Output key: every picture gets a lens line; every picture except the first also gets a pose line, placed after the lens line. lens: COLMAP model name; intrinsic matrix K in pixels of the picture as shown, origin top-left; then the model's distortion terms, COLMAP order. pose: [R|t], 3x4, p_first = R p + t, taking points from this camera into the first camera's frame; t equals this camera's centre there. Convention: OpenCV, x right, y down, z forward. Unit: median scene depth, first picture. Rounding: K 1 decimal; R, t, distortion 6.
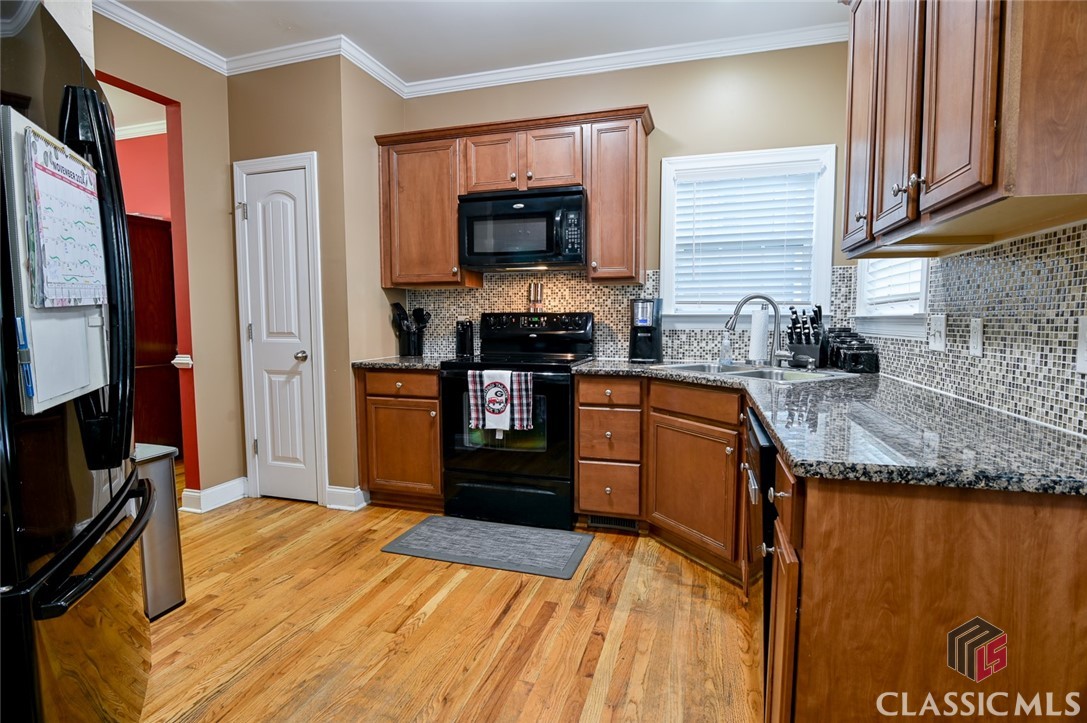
lens RADIAL K [[534.5, 0, 543.5], [0, 534.5, 361.5], [0, 0, 1]] dist [-0.017000, -0.000897]
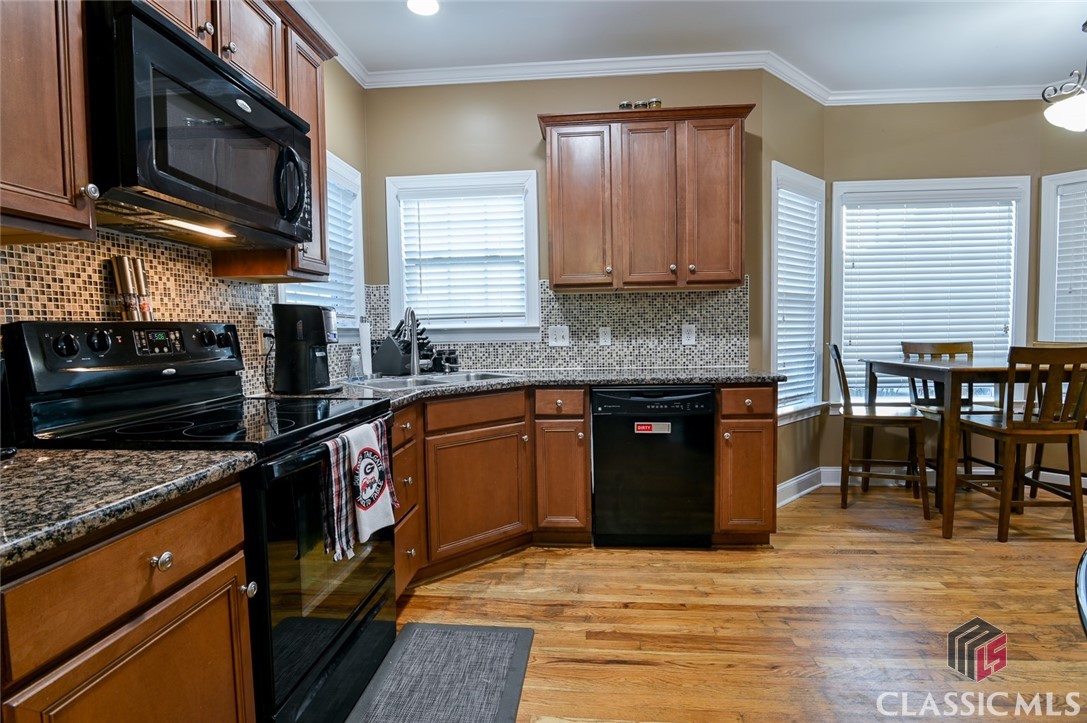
lens RADIAL K [[534.5, 0, 543.5], [0, 534.5, 361.5], [0, 0, 1]] dist [-0.017000, -0.000897]
pose [[-0.207106, -0.055662, 0.976734, -0.727939], [0.095897, 0.992417, 0.076890, -0.082407], [-0.973607, 0.109590, -0.200198, 1.043184]]
